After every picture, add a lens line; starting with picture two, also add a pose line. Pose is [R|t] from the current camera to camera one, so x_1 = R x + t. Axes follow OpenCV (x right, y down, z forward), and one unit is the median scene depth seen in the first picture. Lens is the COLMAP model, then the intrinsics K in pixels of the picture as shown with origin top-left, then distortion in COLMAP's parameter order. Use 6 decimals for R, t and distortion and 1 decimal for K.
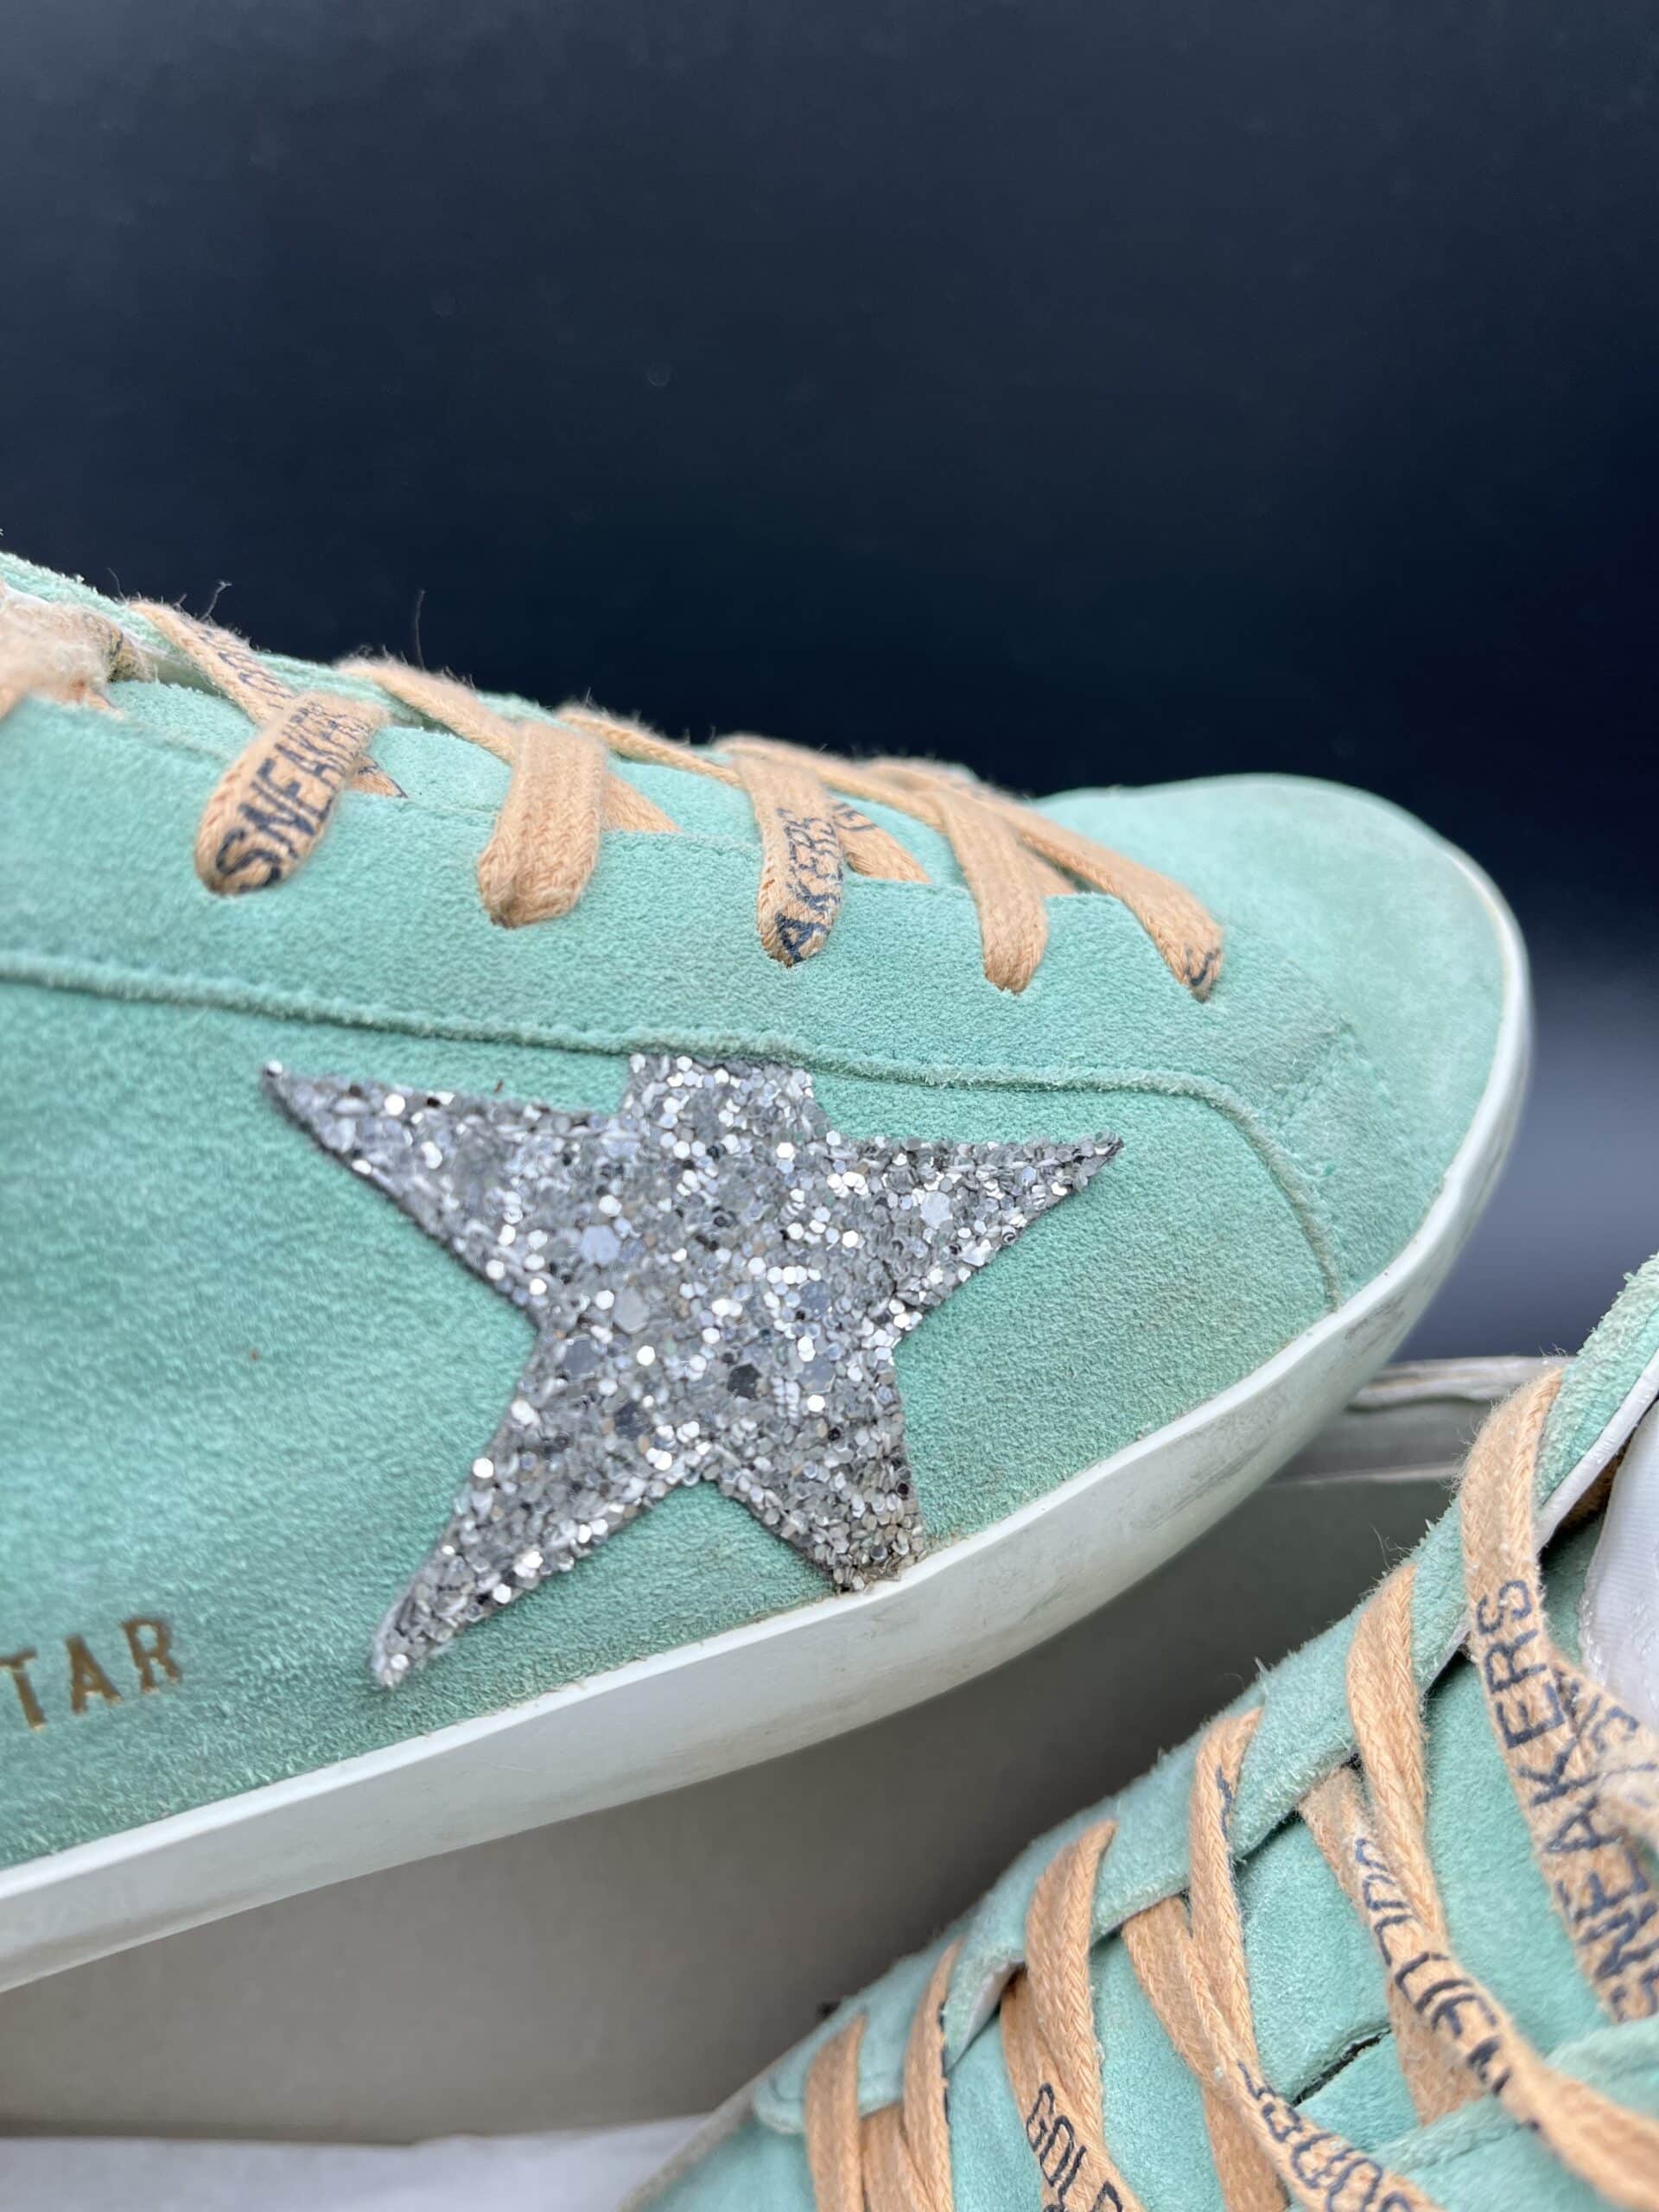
lens RADIAL K [[1770.6, 0, 818.9], [0, 1770.6, 1115.5], [0, 0, 1]] dist [0.030080, -0.088253]
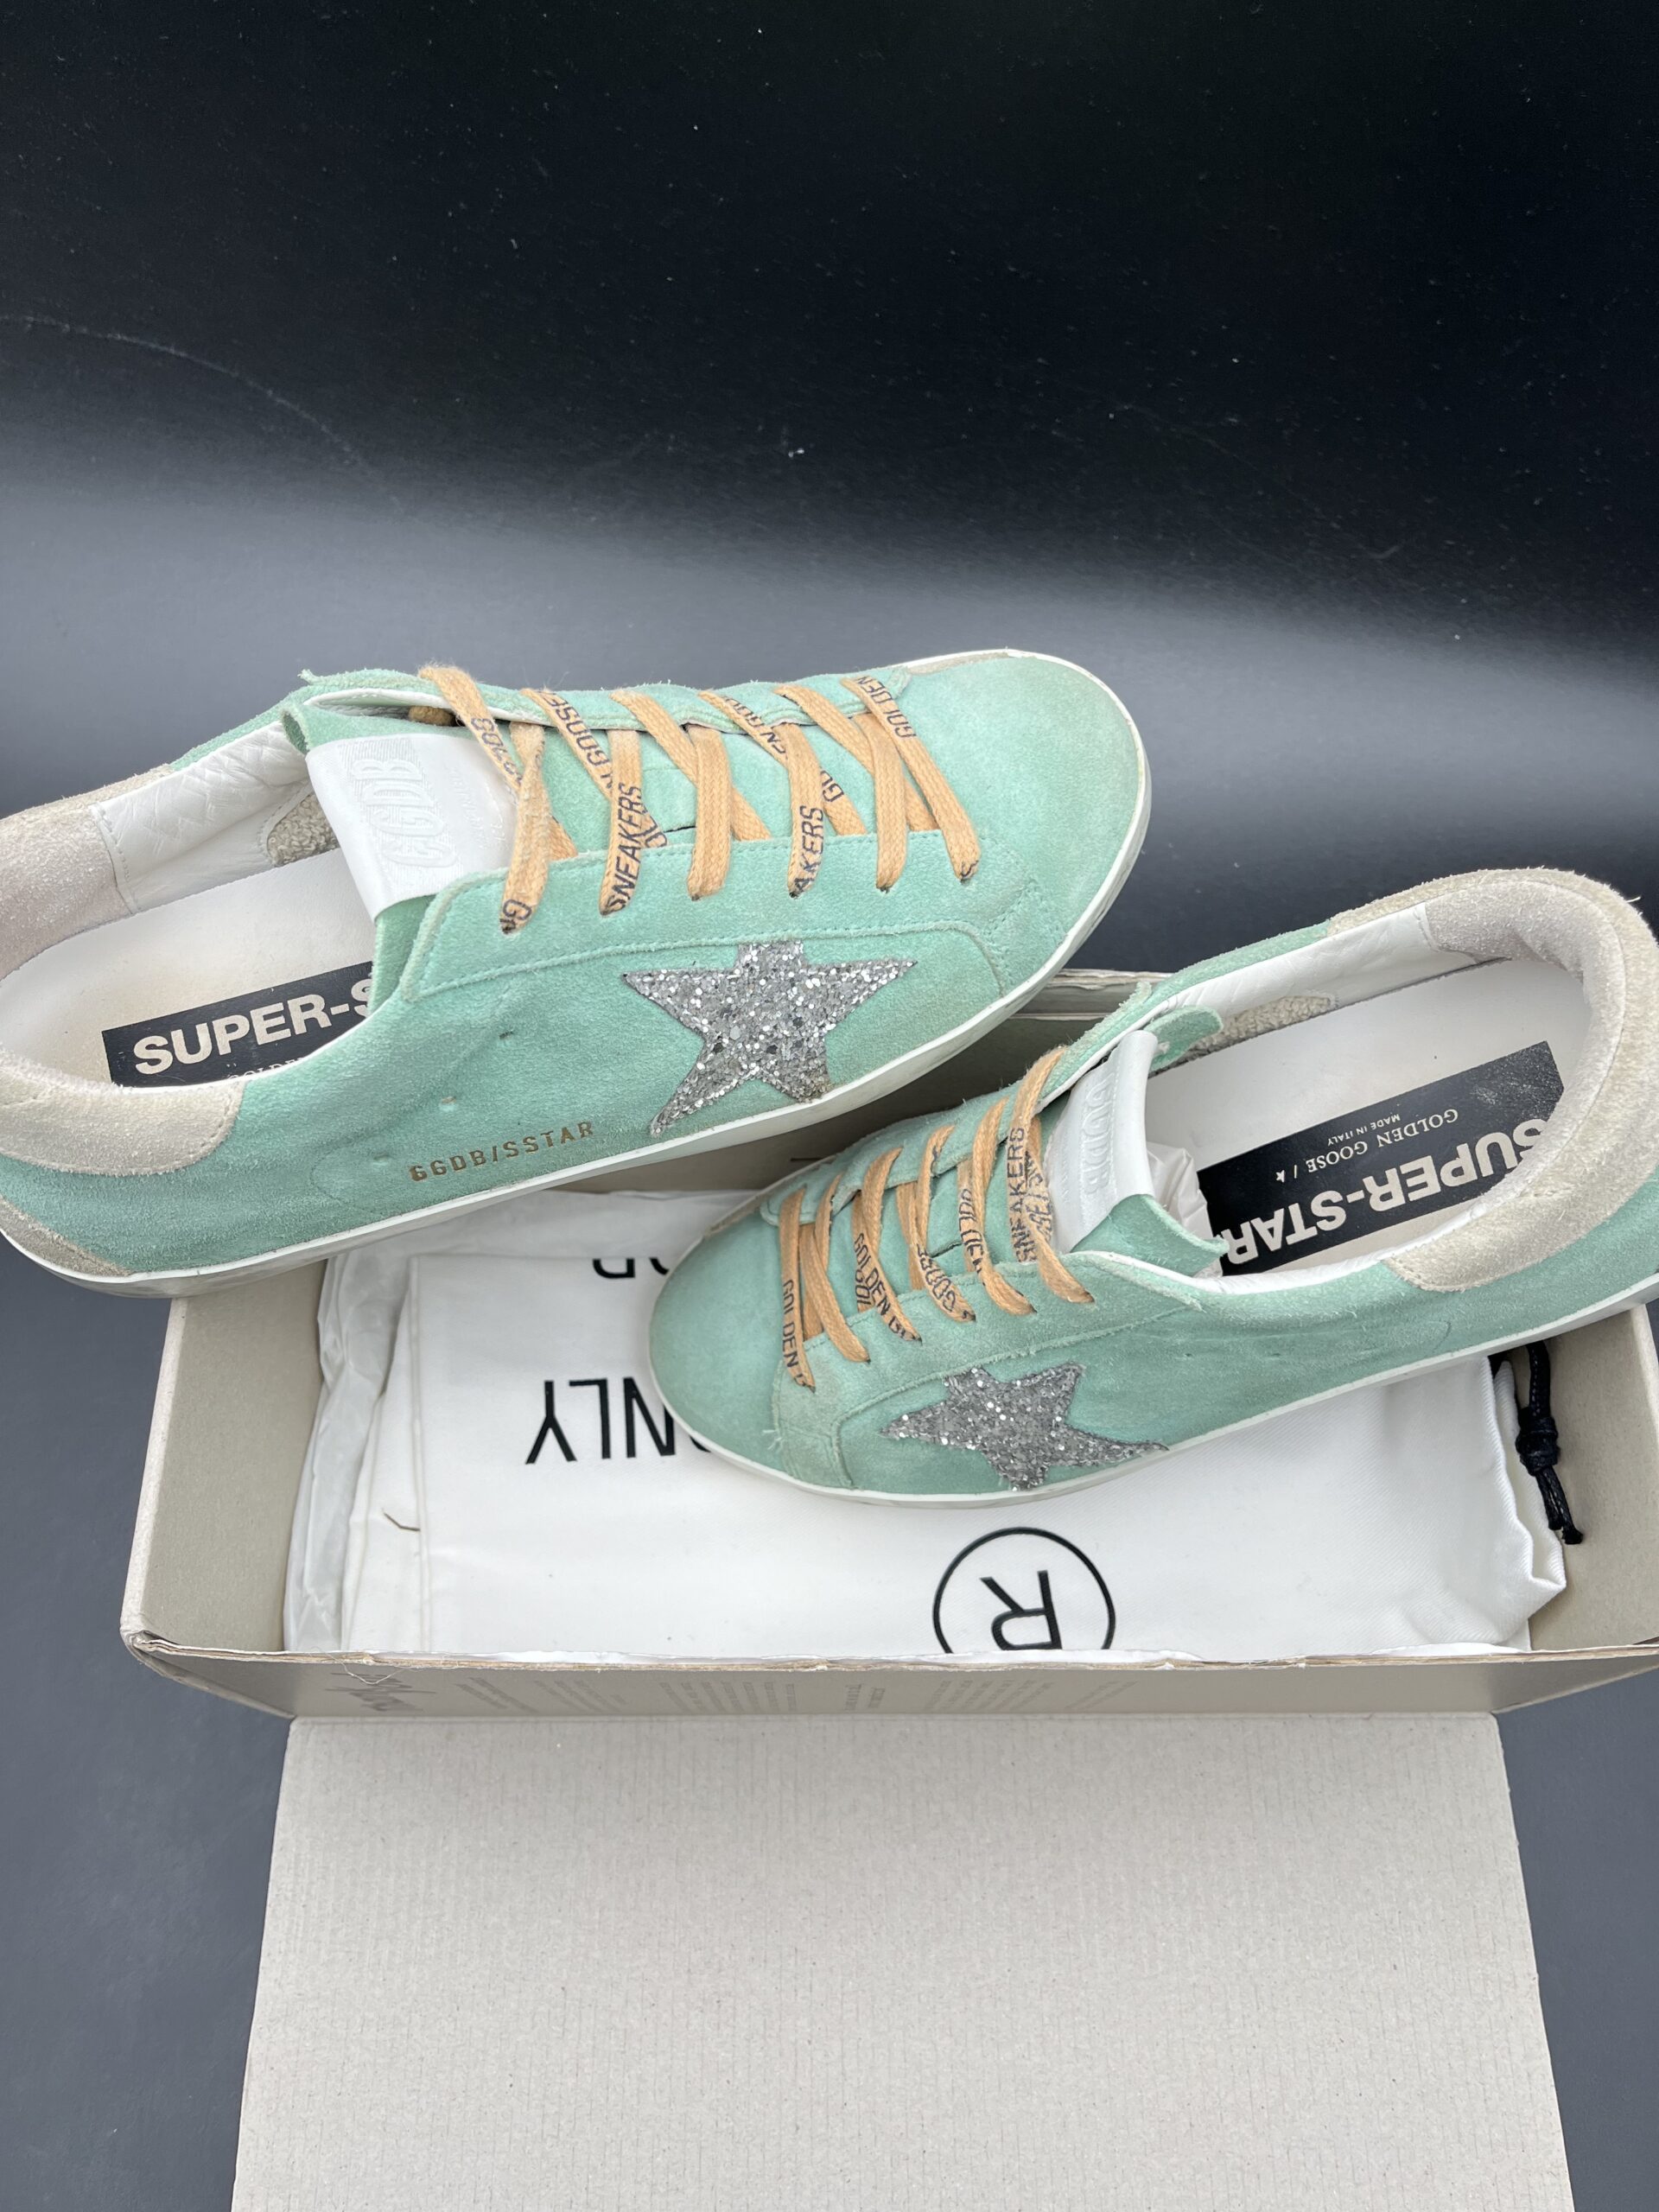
lens RADIAL K [[1745.4, 0, 817.5], [0, 1745.4, 1128.2], [0, 0, 1]] dist [0.048923, -0.099210]
pose [[0.996601, 0.081323, 0.013121, 0.005398], [-0.075183, 0.832895, 0.548301, -1.293098], [0.033661, -0.547424, 0.836178, -1.446040]]
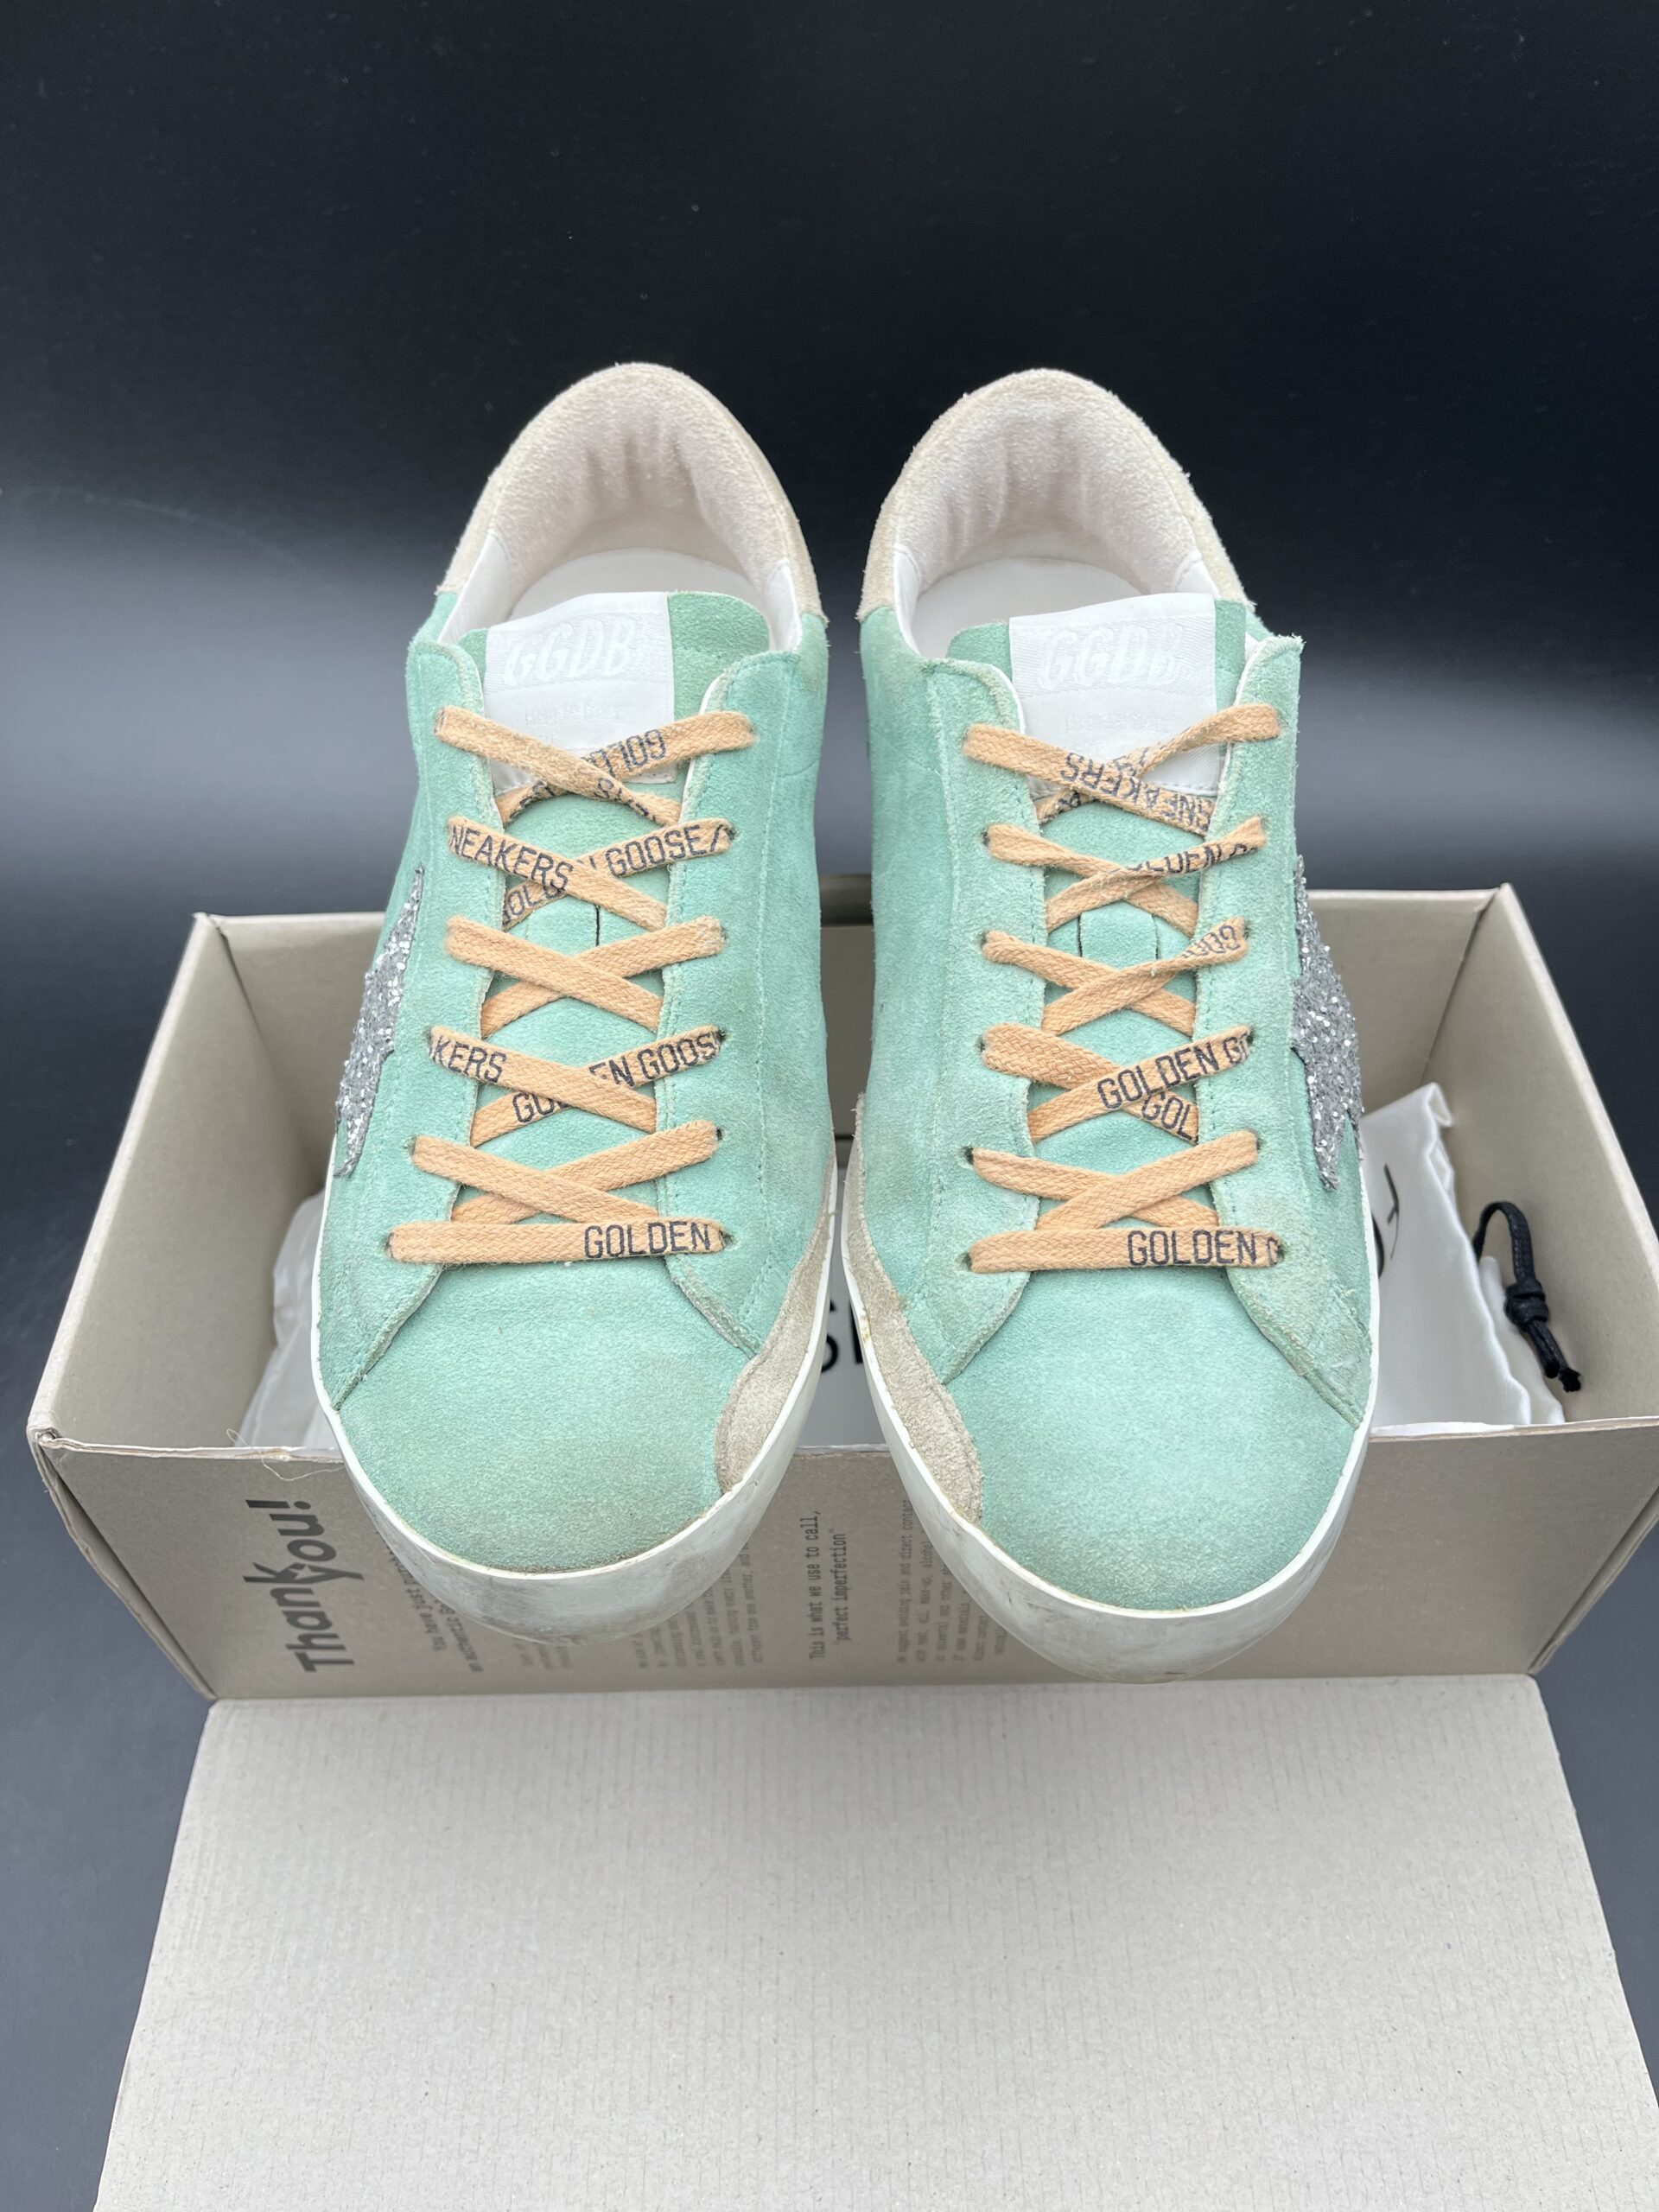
lens RADIAL K [[1745.4, 0, 834.9], [0, 1745.4, 1121.5], [0, 0, 1]] dist [0.048923, -0.099210]
pose [[0.997838, 0.063525, -0.016859, 0.225843], [-0.055916, 0.955332, 0.290197, -0.289105], [0.034541, -0.288627, 0.956818, -1.922661]]
